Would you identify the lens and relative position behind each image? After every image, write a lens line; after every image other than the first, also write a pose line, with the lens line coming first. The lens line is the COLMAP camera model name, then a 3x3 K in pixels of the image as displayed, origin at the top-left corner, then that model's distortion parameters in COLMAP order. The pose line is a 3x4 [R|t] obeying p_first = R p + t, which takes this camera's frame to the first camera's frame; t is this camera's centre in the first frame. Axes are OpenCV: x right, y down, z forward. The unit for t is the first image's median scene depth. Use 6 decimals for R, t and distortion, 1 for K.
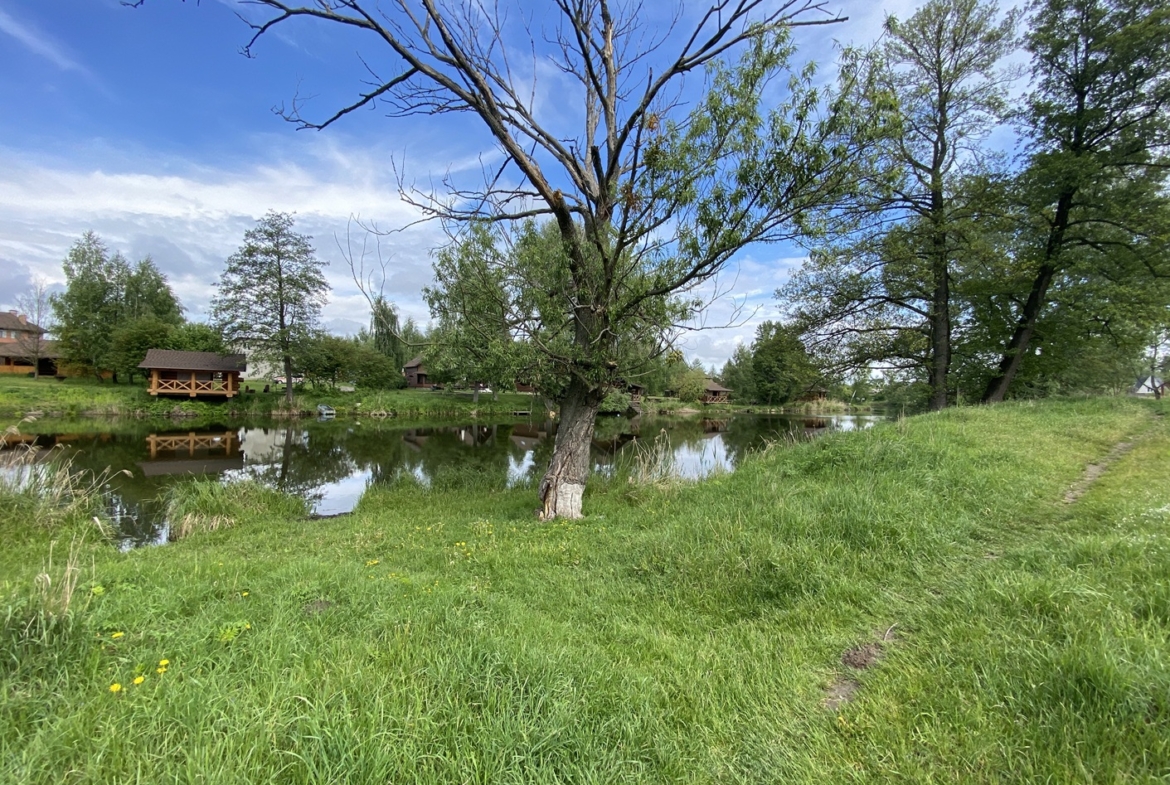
lens RADIAL K [[472.4, 0, 582.9], [0, 472.4, 393.2], [0, 0, 1]] dist [0.014798, -0.018614]
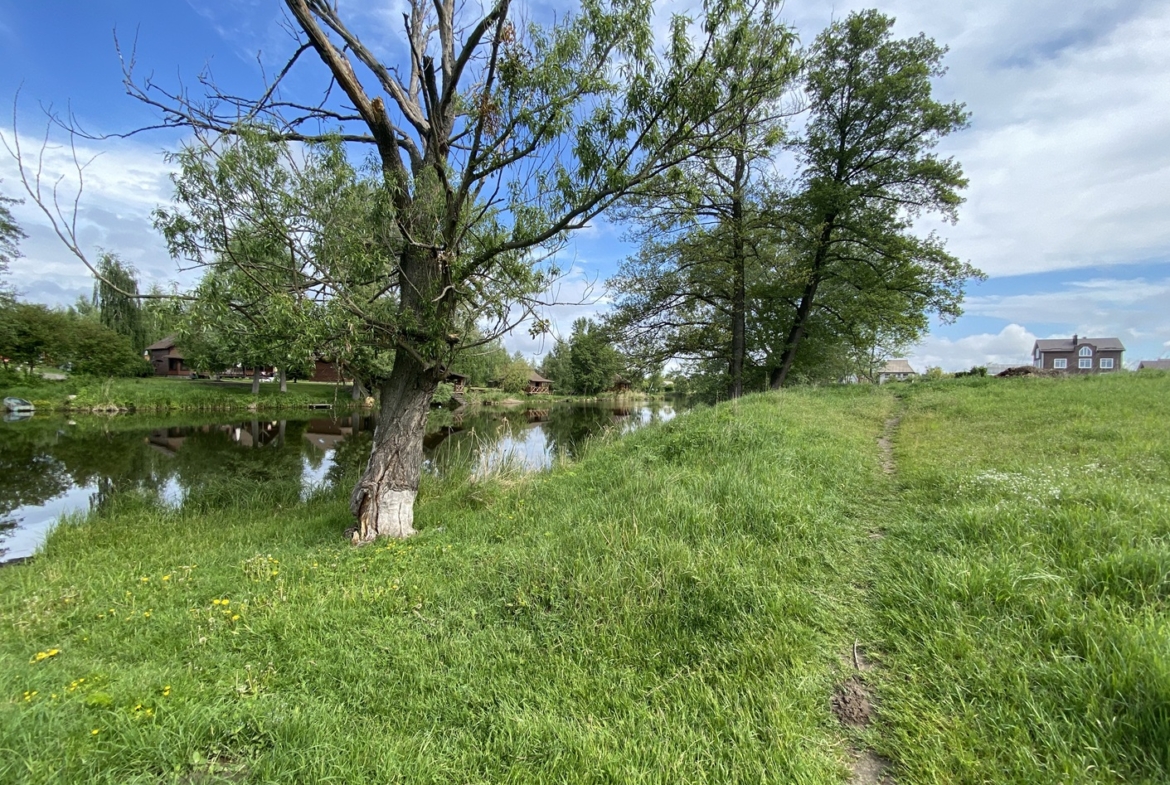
lens RADIAL K [[467.6, 0, 582.1], [0, 467.6, 392.4], [0, 0, 1]] dist [0.033428, -0.027866]
pose [[0.929474, -0.004177, 0.368863, -0.005896], [-0.001729, 0.999876, 0.015681, 0.004103], [-0.368883, -0.015213, 0.929351, 0.035553]]
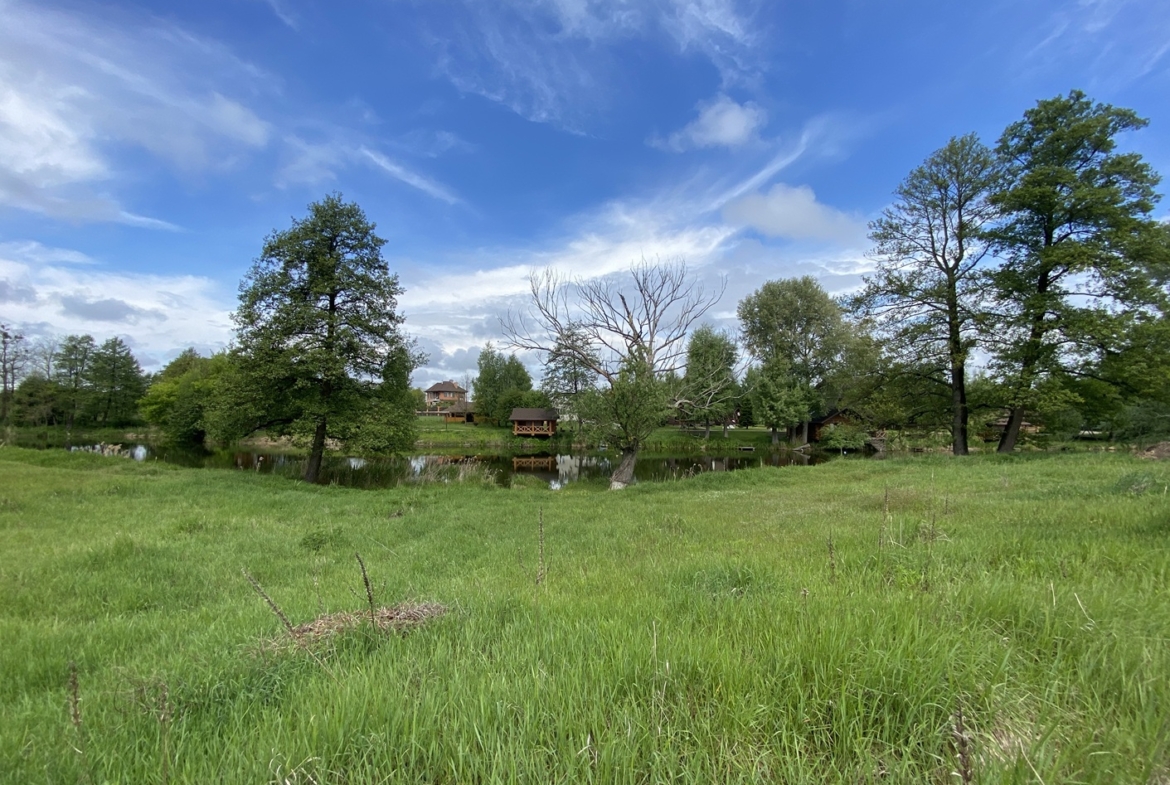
lens RADIAL K [[464.3, 0, 581.0], [0, 464.3, 390.9], [0, 0, 1]] dist [0.042854, -0.033351]
pose [[0.820262, -0.050974, -0.569712, 0.277896], [0.011424, 0.997282, -0.072782, -0.028871], [0.571874, 0.053192, 0.818615, -0.278676]]
